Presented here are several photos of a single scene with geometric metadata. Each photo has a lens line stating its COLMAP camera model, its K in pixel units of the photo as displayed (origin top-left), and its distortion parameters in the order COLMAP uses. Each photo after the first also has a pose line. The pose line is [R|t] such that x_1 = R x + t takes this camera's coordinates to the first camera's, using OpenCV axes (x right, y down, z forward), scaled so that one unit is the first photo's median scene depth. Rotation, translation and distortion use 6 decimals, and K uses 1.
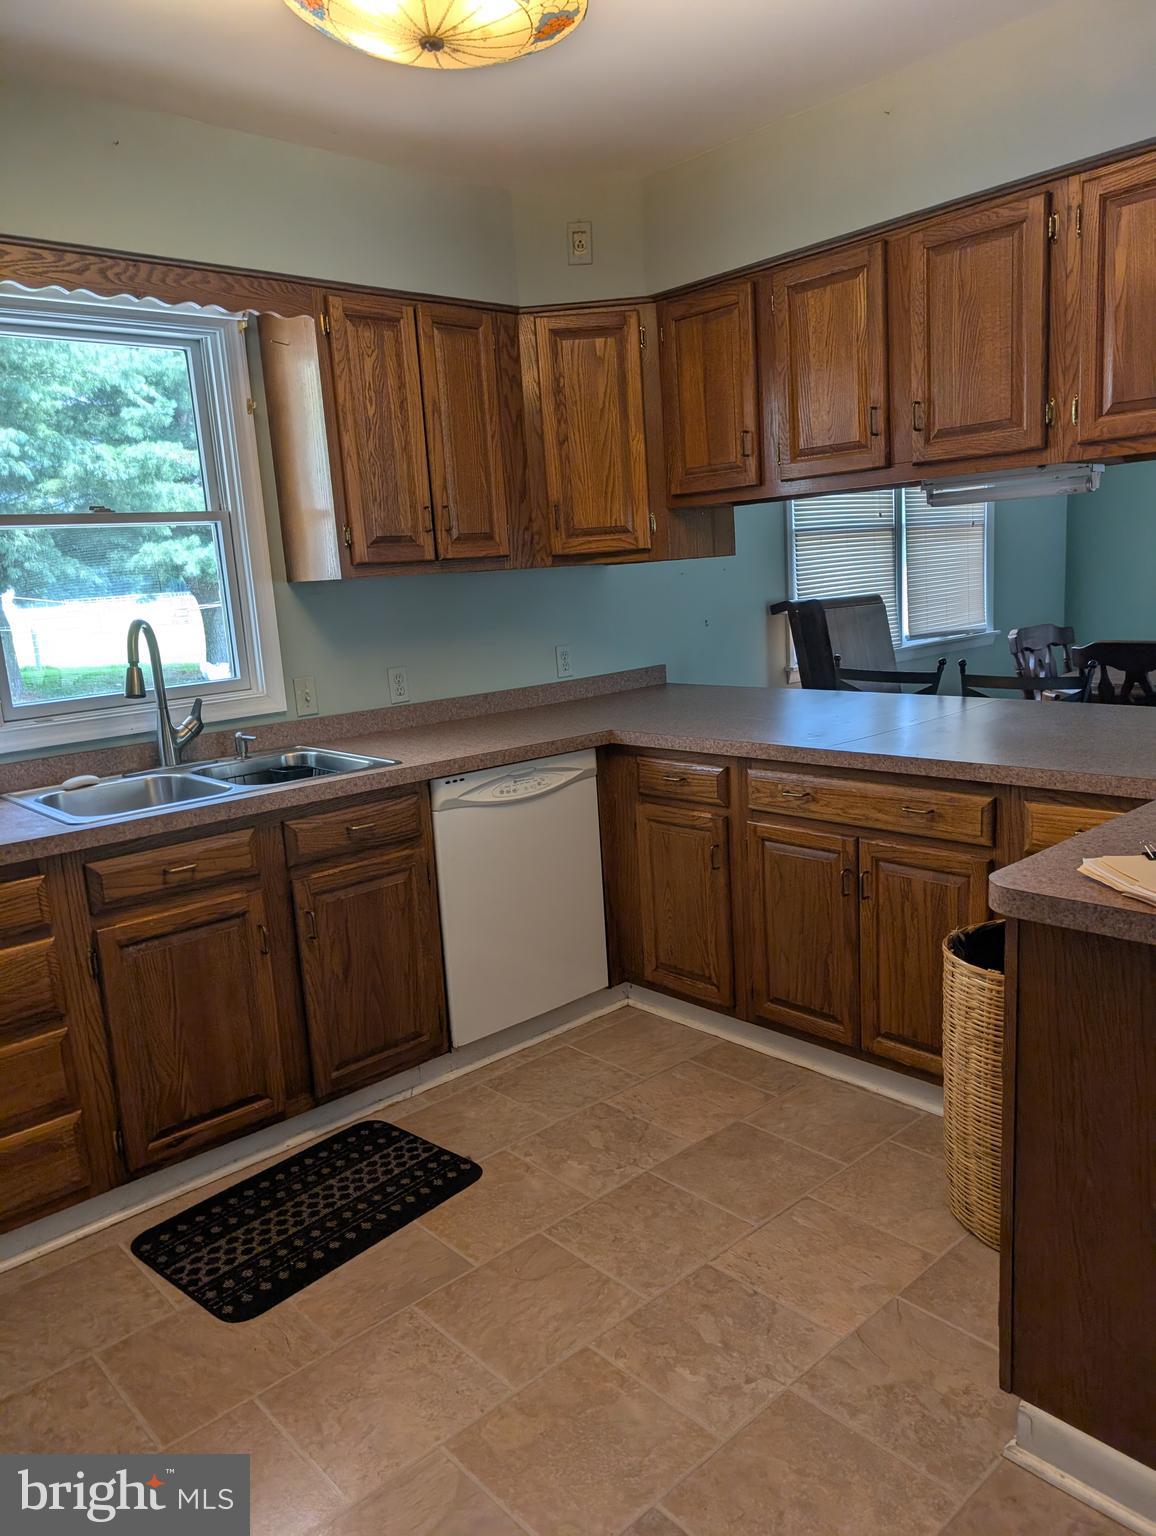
lens RADIAL K [[1109.4, 0, 584.4], [0, 1109.4, 782.1], [0, 0, 1]] dist [0.027397, -0.040015]
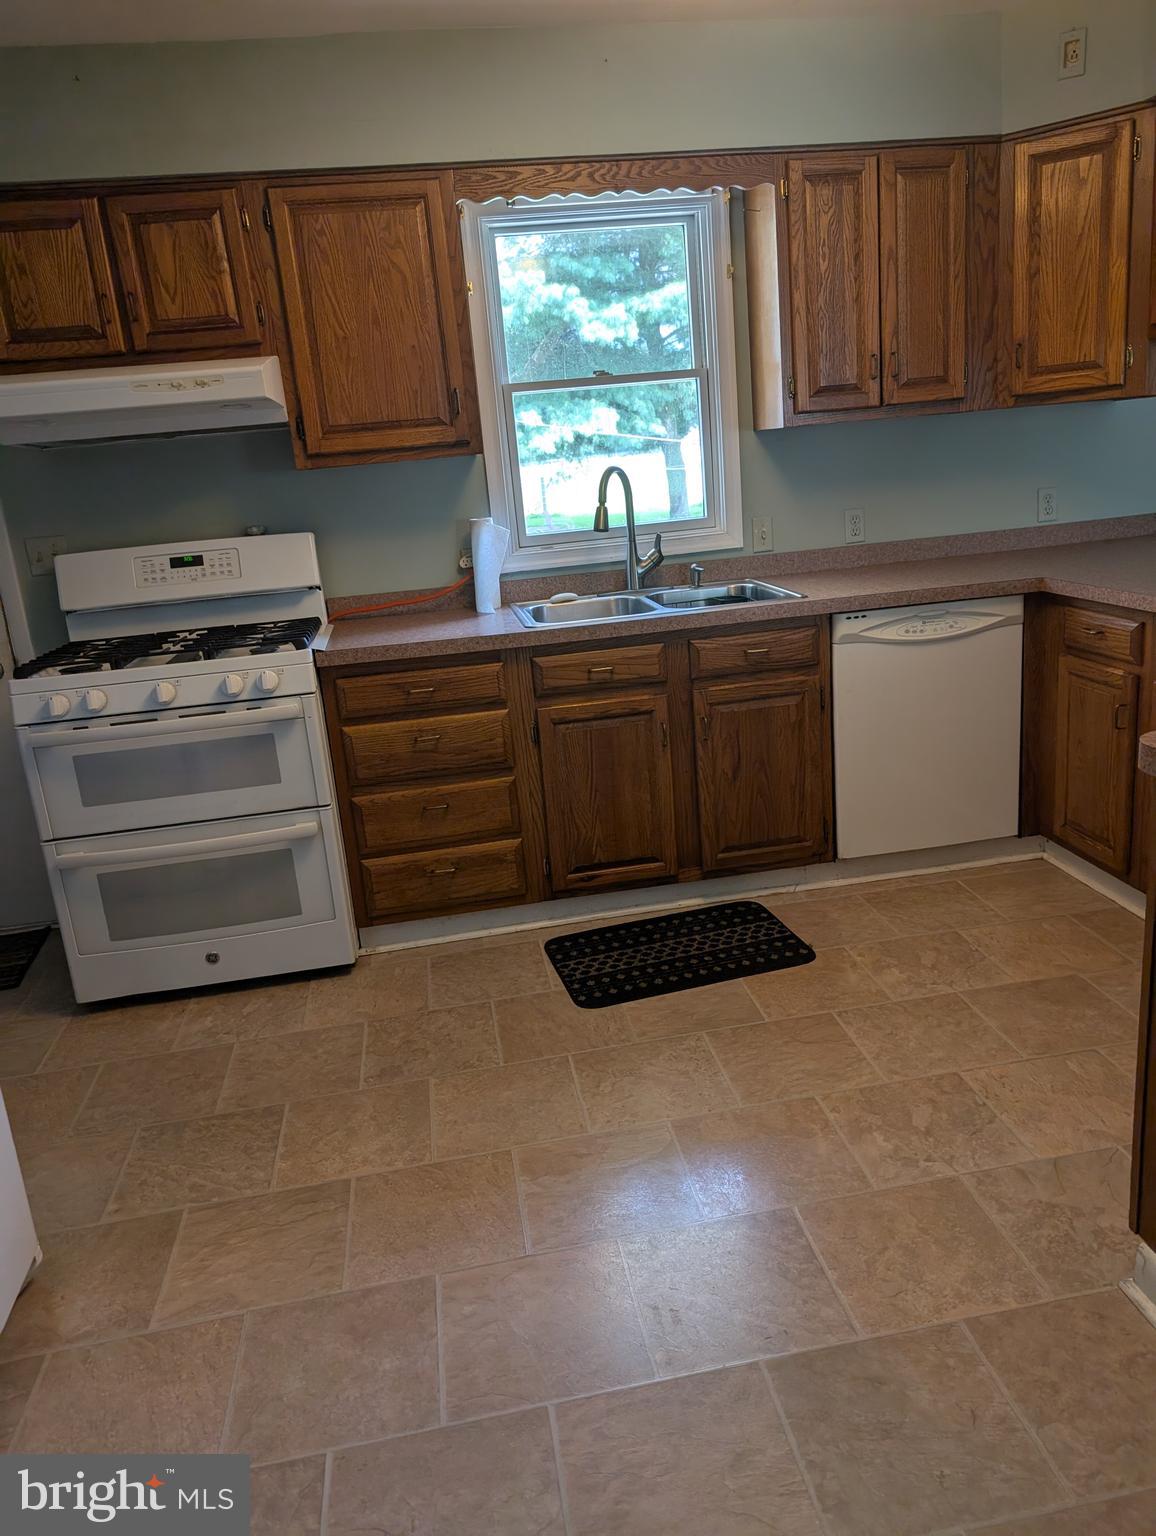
lens RADIAL K [[1109.4, 0, 585.2], [0, 1109.4, 761.0], [0, 0, 1]] dist [0.027397, -0.040015]
pose [[0.835321, 0.138257, -0.532094, 0.268217], [-0.071445, 0.986953, 0.144286, -0.000466], [0.545101, -0.082510, 0.834300, -0.066547]]
